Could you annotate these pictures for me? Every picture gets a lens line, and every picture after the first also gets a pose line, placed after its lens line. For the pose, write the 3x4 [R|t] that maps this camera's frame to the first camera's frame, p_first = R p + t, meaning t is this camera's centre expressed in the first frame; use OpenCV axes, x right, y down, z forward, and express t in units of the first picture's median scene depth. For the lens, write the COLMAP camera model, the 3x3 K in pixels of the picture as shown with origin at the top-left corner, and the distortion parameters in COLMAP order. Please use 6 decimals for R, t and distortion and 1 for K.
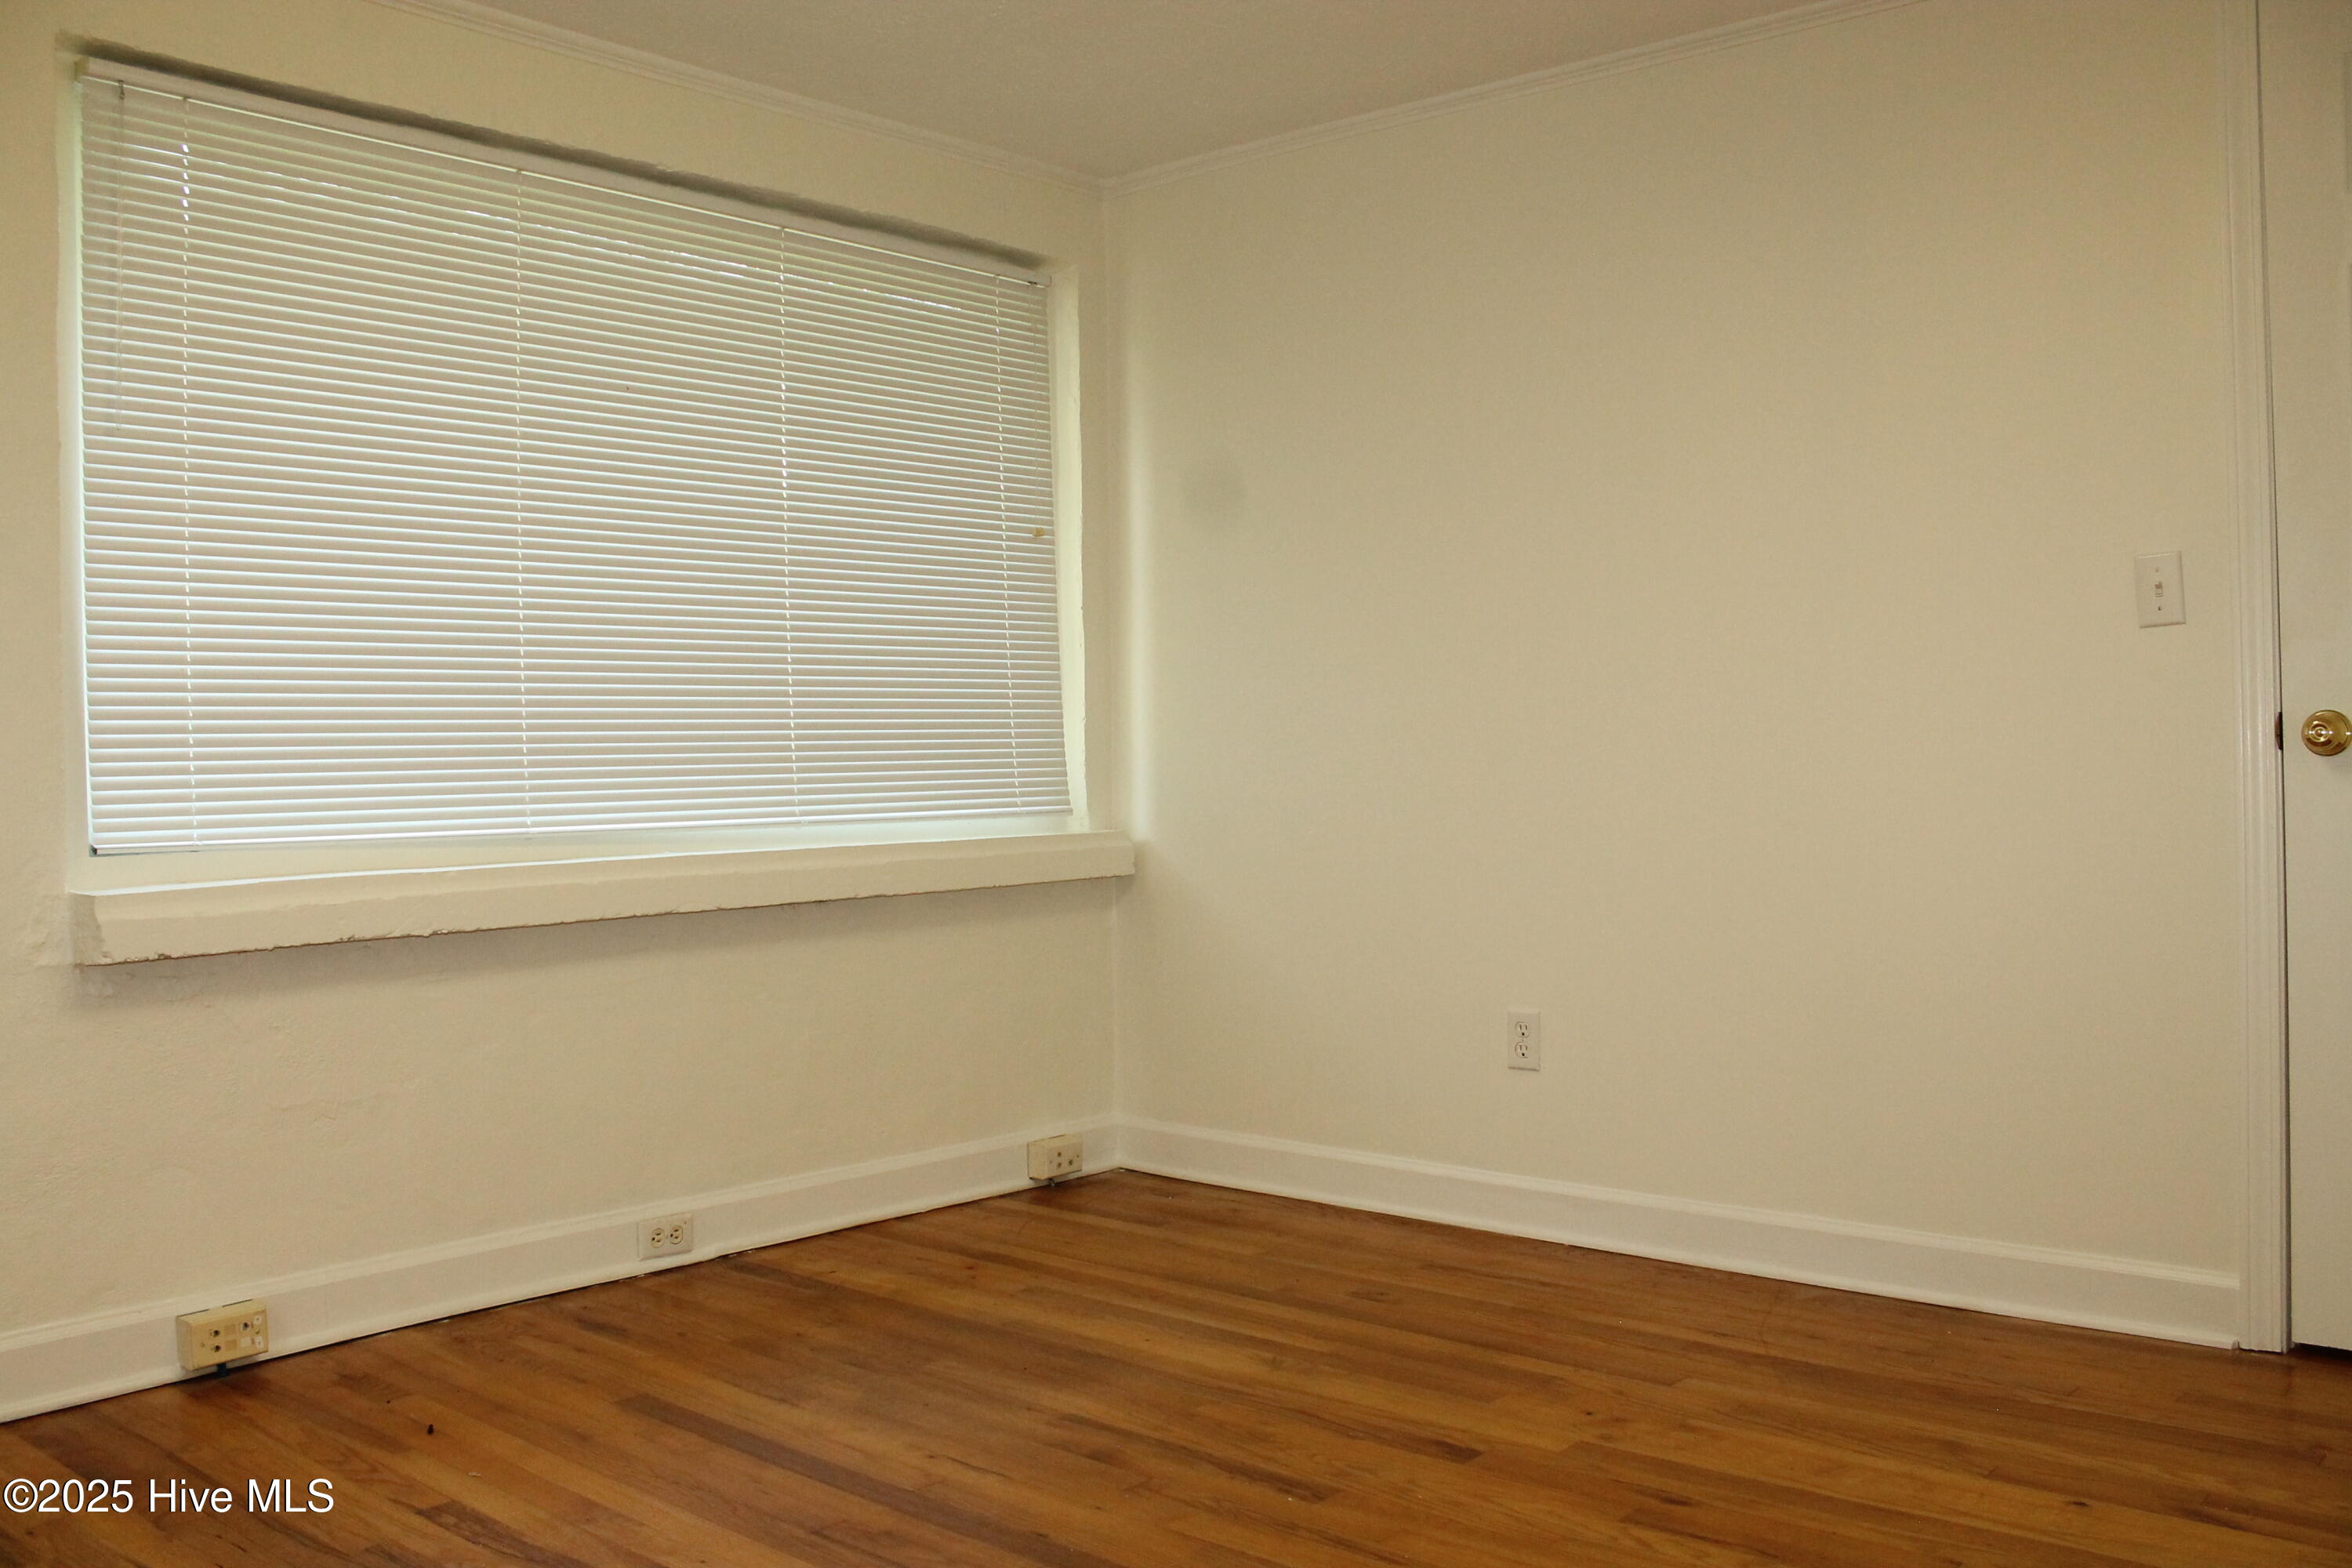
lens RADIAL K [[2033.7, 0, 1178.3], [0, 2033.7, 749.8], [0, 0, 1]] dist [-0.001567, -0.002001]
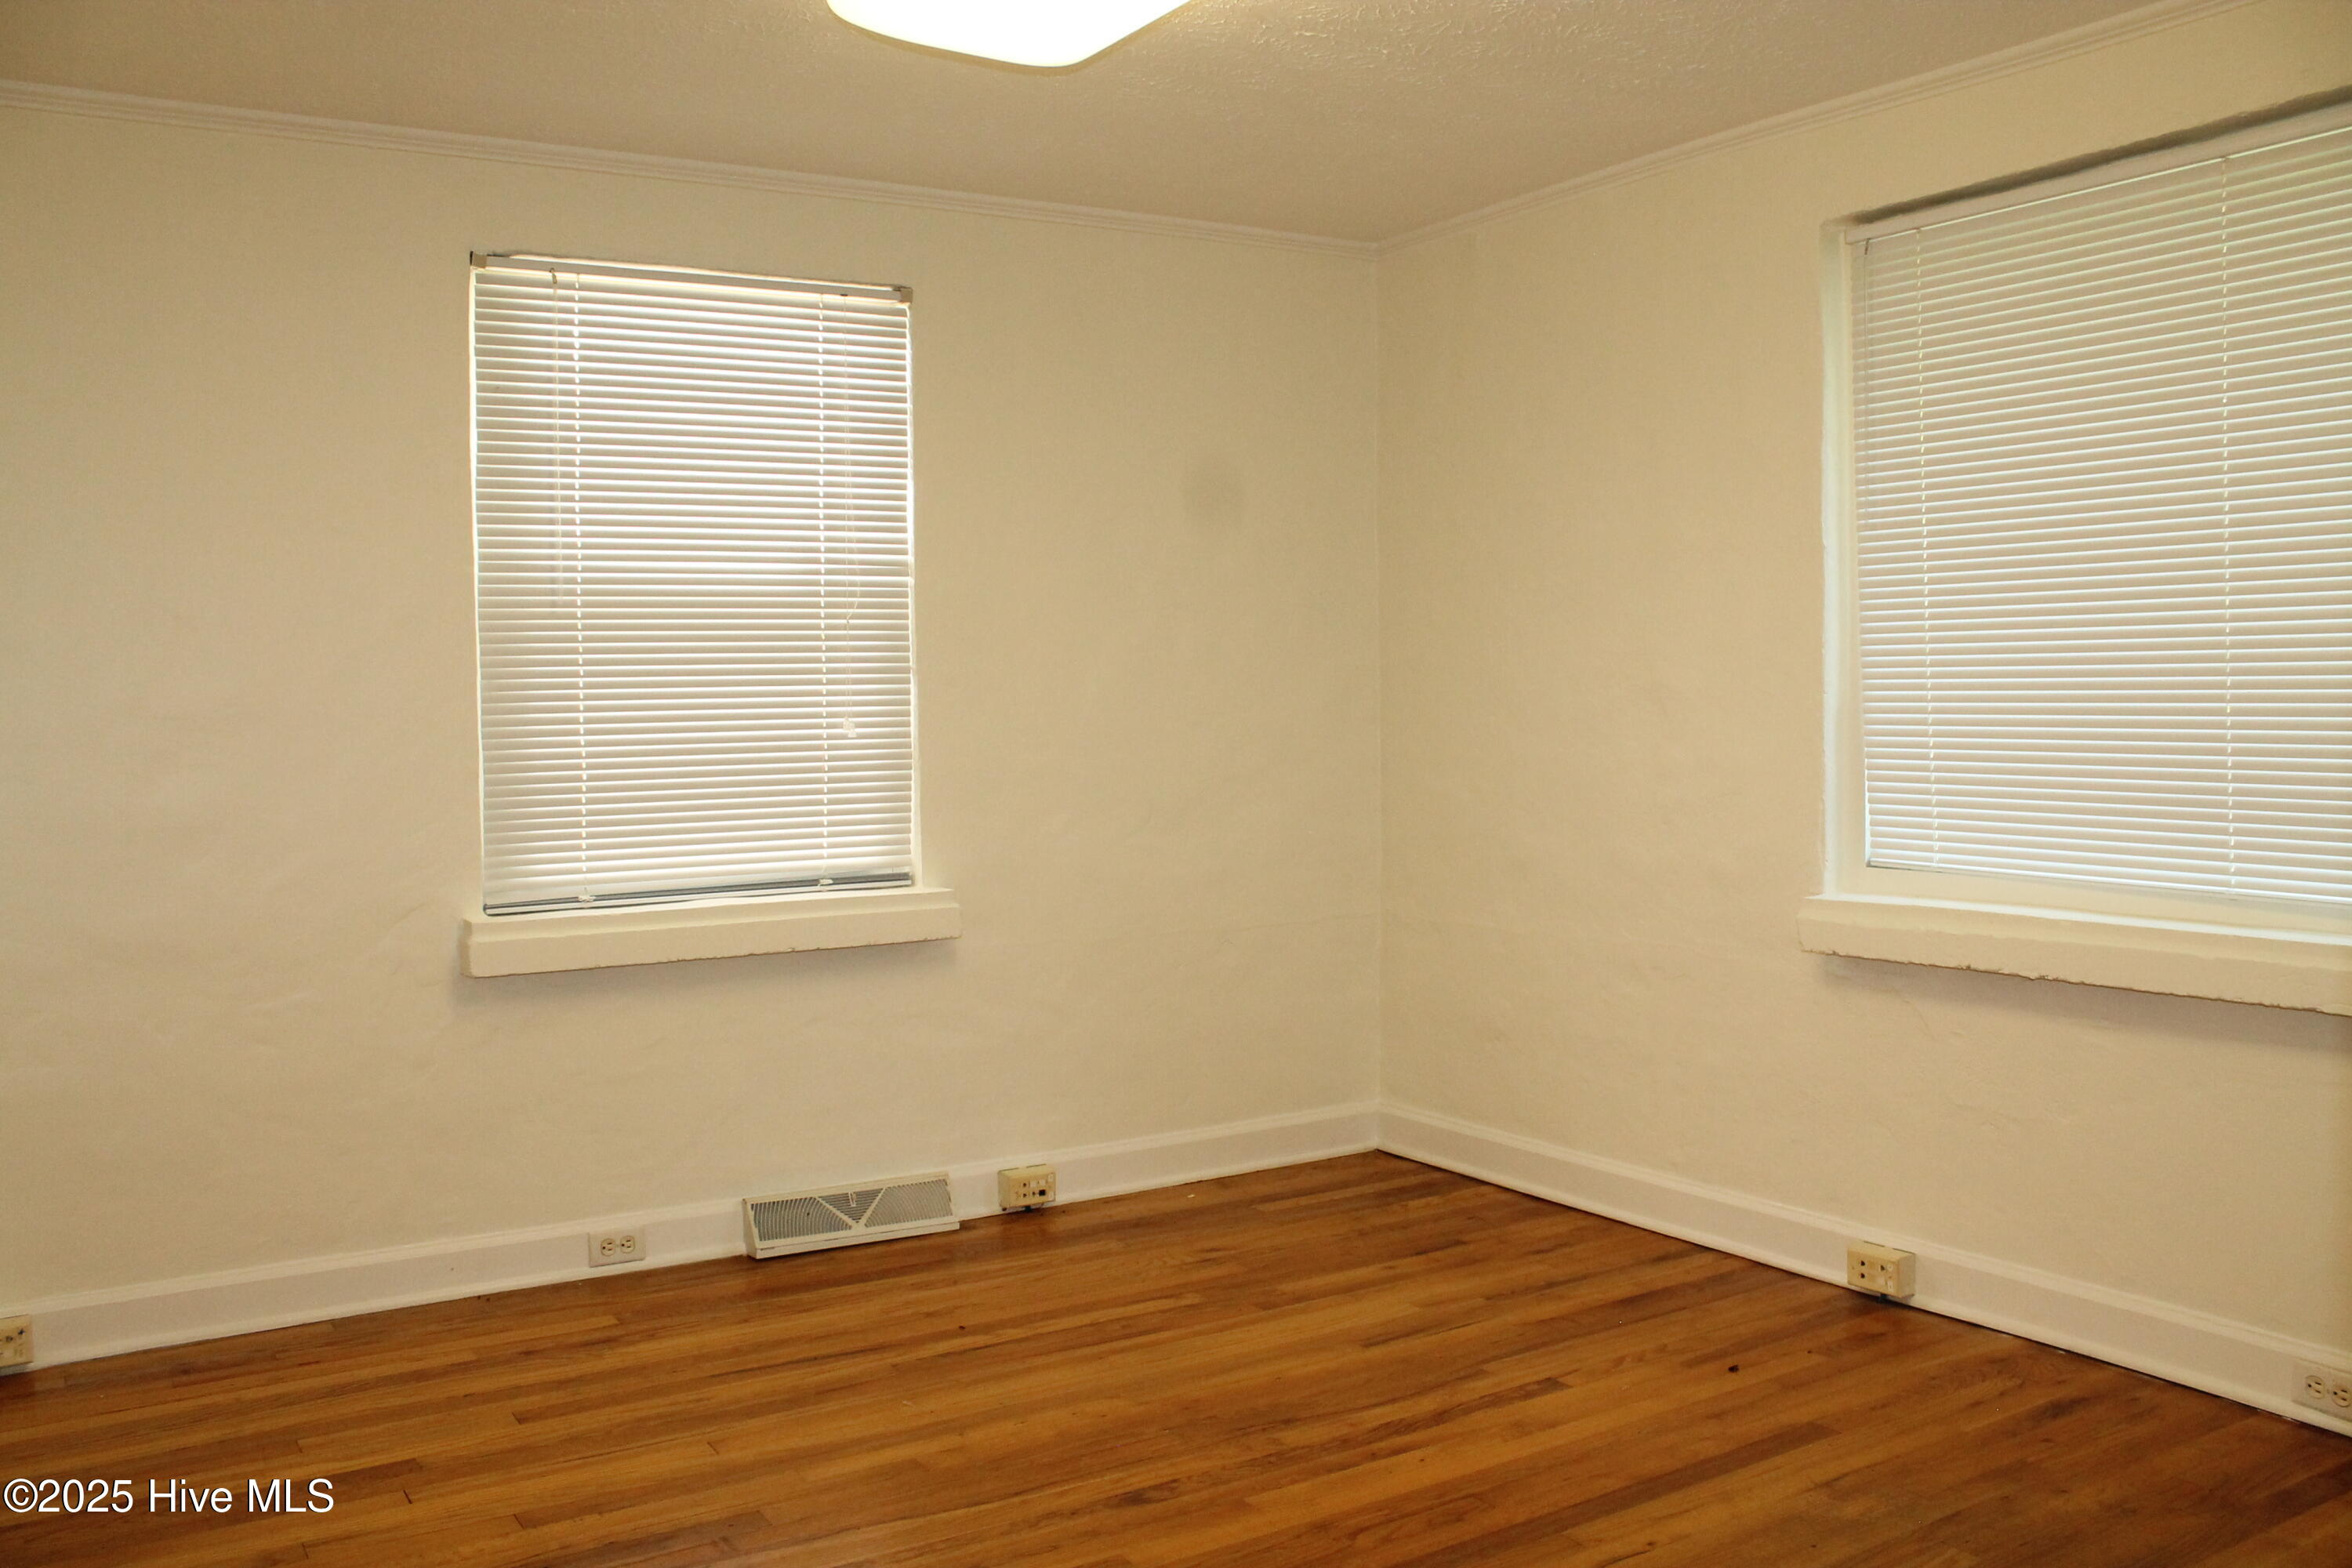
lens RADIAL K [[2028.1, 0, 1176.0], [0, 2028.1, 784.0], [0, 0, 1]] dist [0.000530, 0.004215]
pose [[-0.254277, 0.074887, -0.964228, 0.809899], [0.028005, 0.997150, 0.070059, -0.102004], [0.966726, -0.009188, -0.255649, 0.931850]]
